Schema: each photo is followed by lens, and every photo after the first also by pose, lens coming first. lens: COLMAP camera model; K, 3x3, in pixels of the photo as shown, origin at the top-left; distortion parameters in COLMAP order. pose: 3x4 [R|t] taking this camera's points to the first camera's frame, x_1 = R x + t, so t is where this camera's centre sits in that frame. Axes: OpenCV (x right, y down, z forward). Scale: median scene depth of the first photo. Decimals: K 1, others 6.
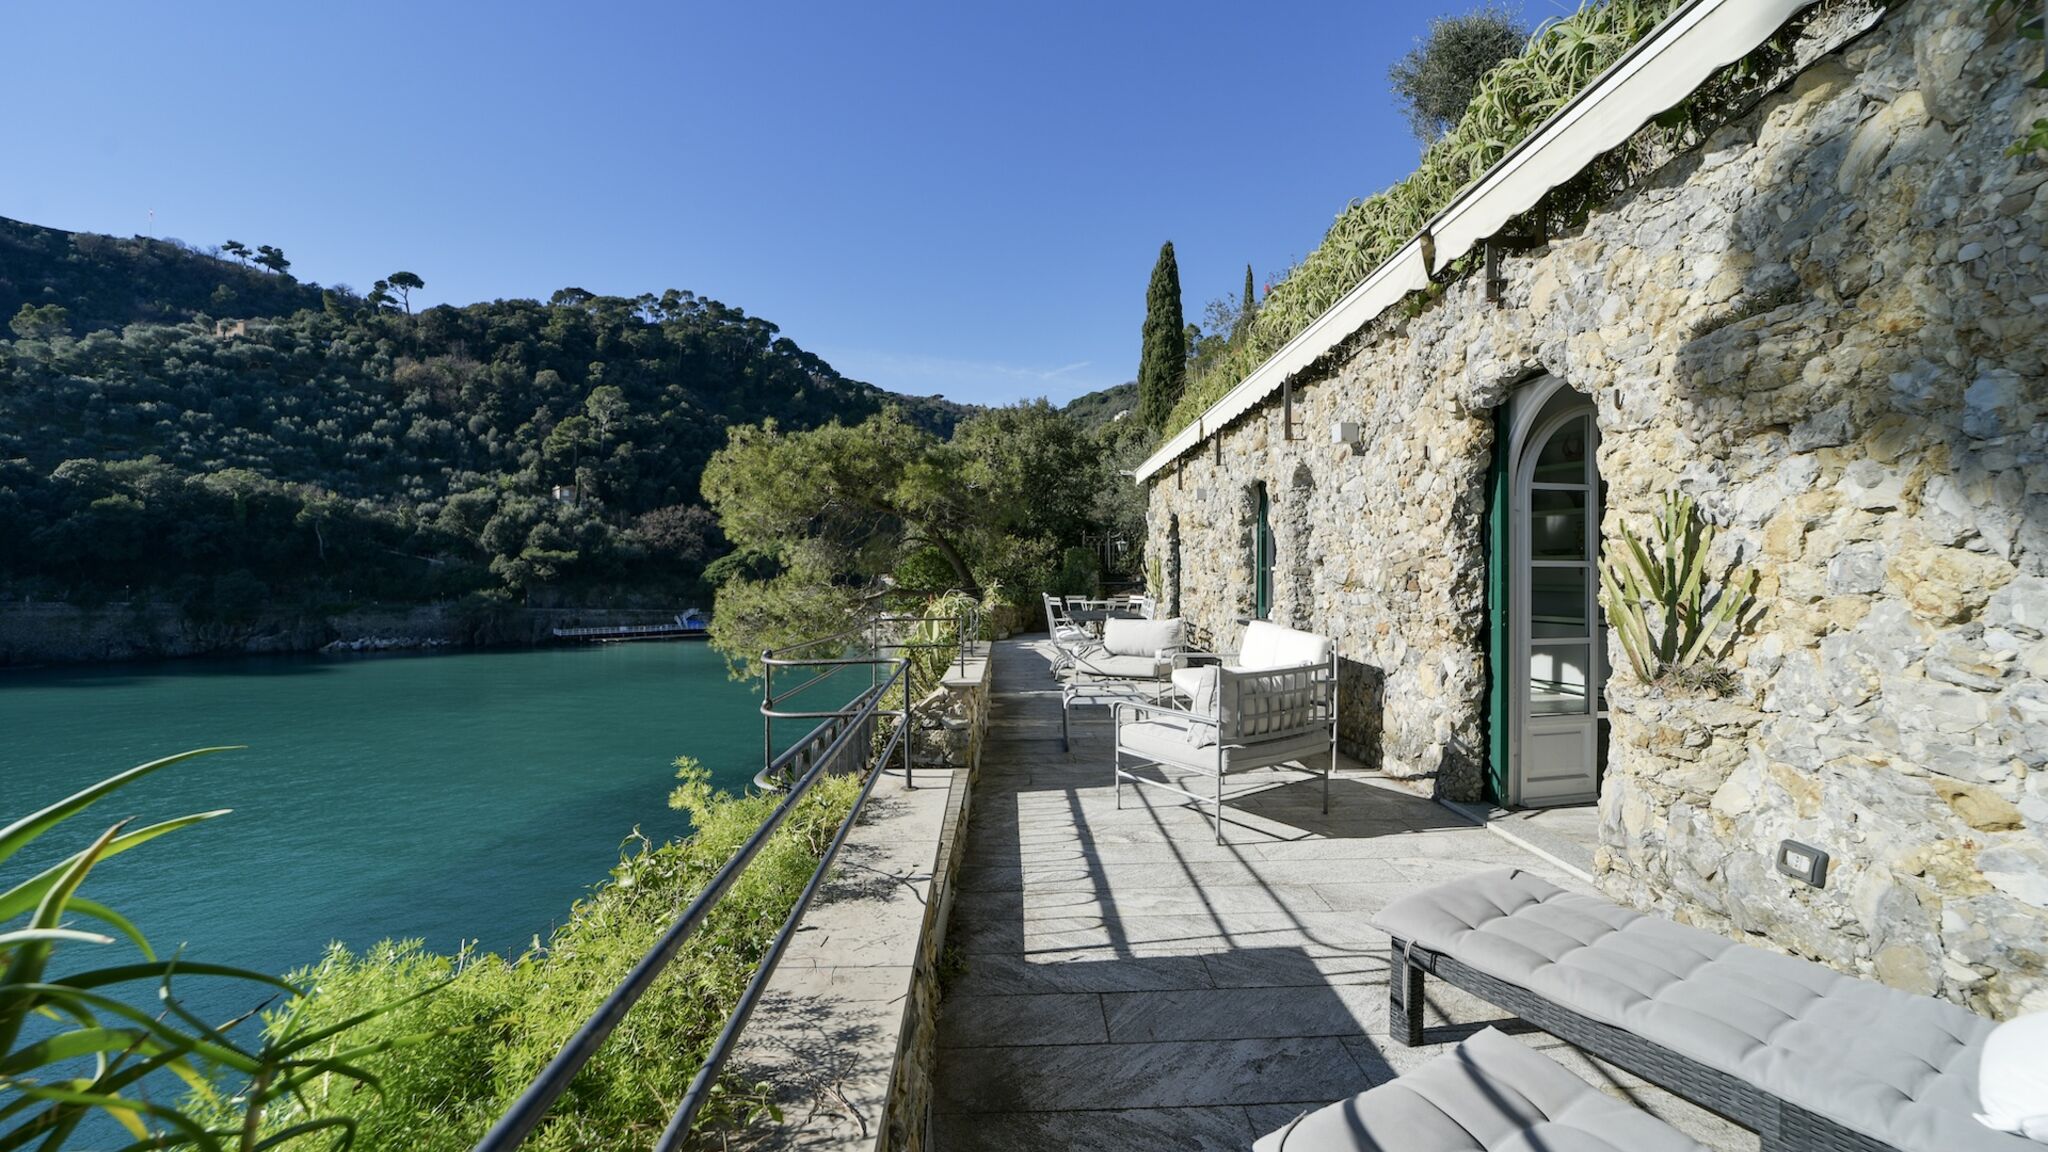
lens RADIAL K [[798.0, 0, 1031.2], [0, 798.0, 571.4], [0, 0, 1]] dist [-0.040069, 0.010519]
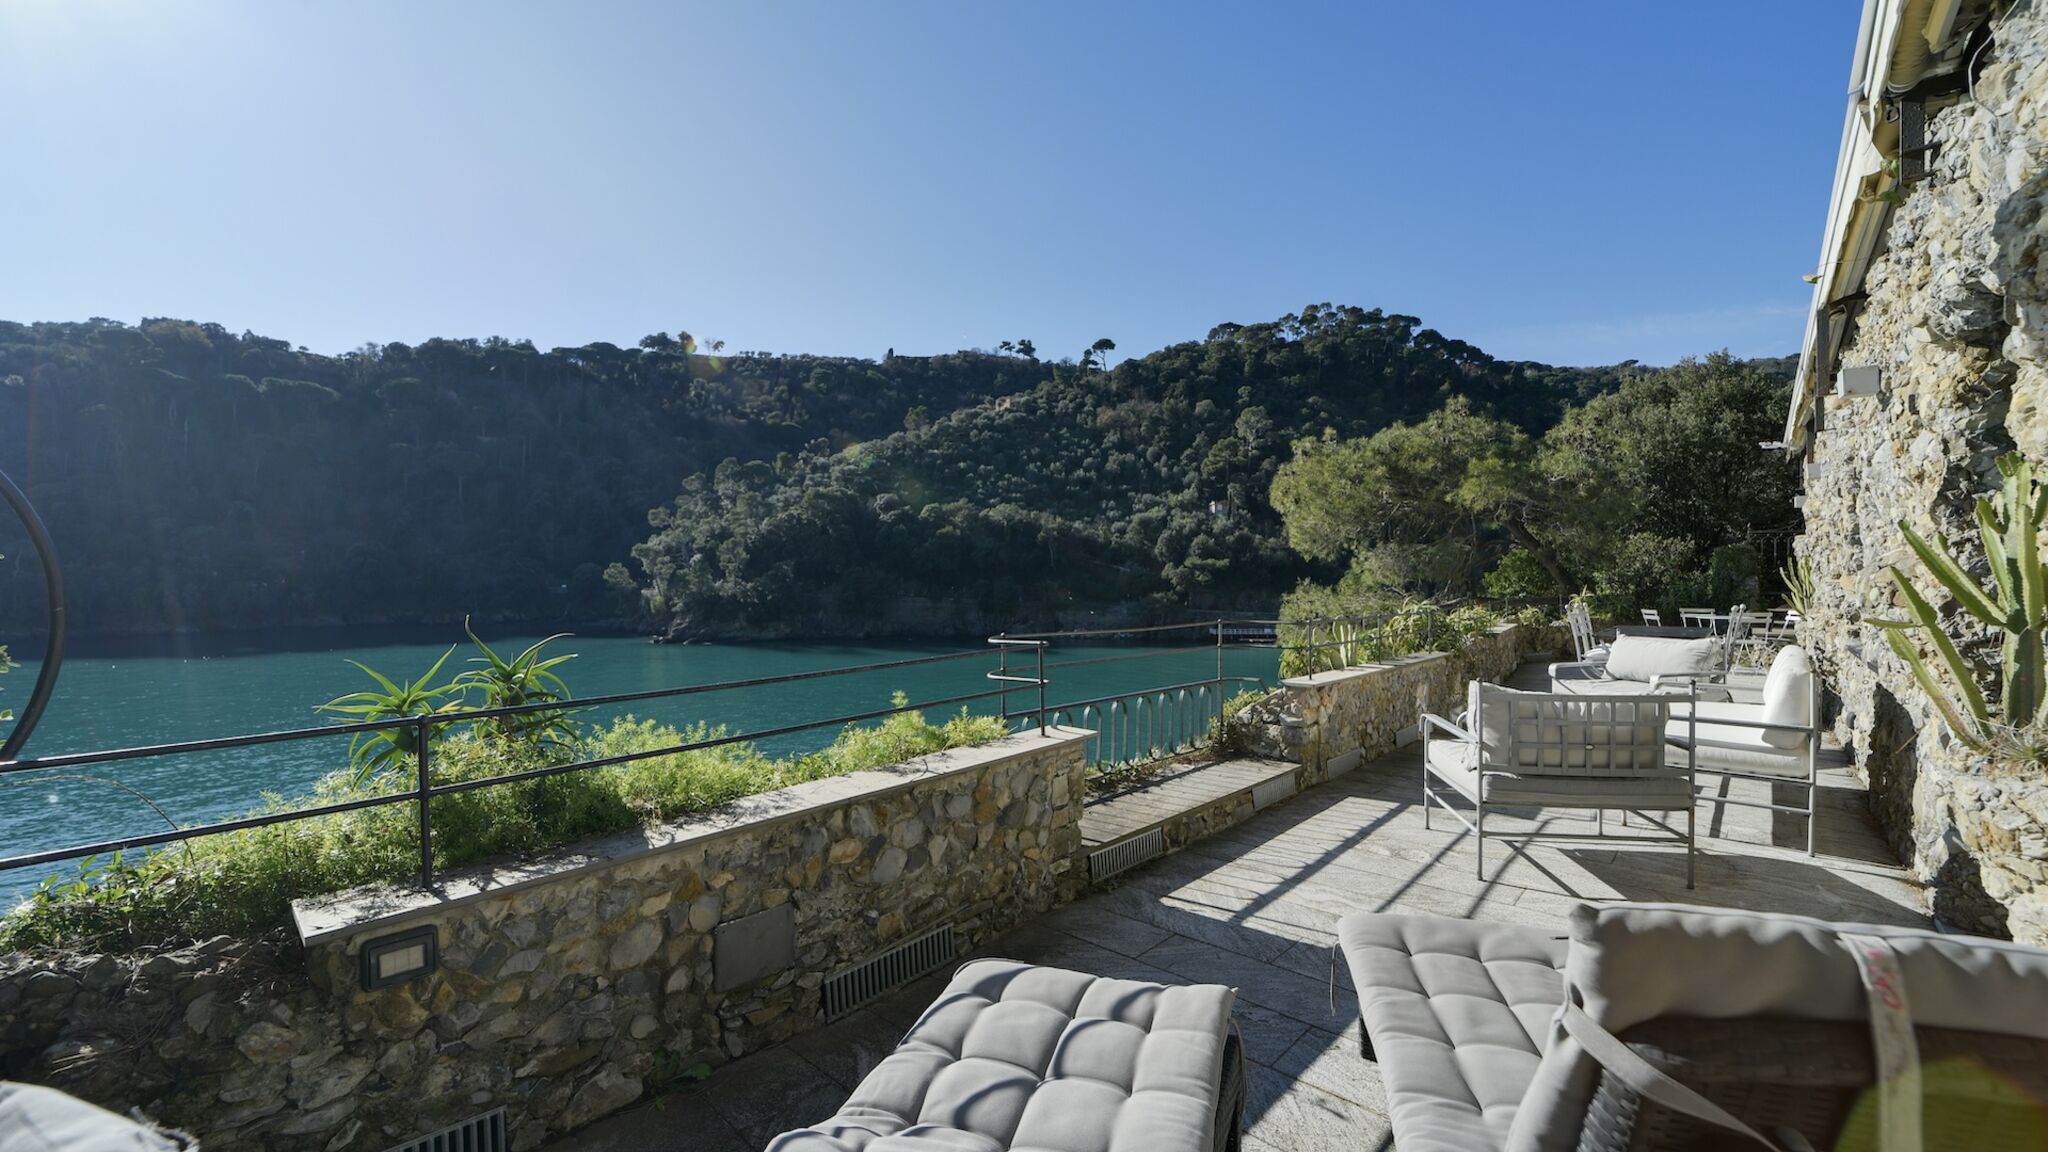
lens RADIAL K [[798.0, 0, 1031.2], [0, 798.0, 571.4], [0, 0, 1]] dist [-0.040069, 0.010519]
pose [[0.717502, -0.005158, -0.696538, 0.433736], [0.000114, 0.999973, -0.007288, -0.001564], [0.696557, 0.005150, 0.717483, -0.005697]]
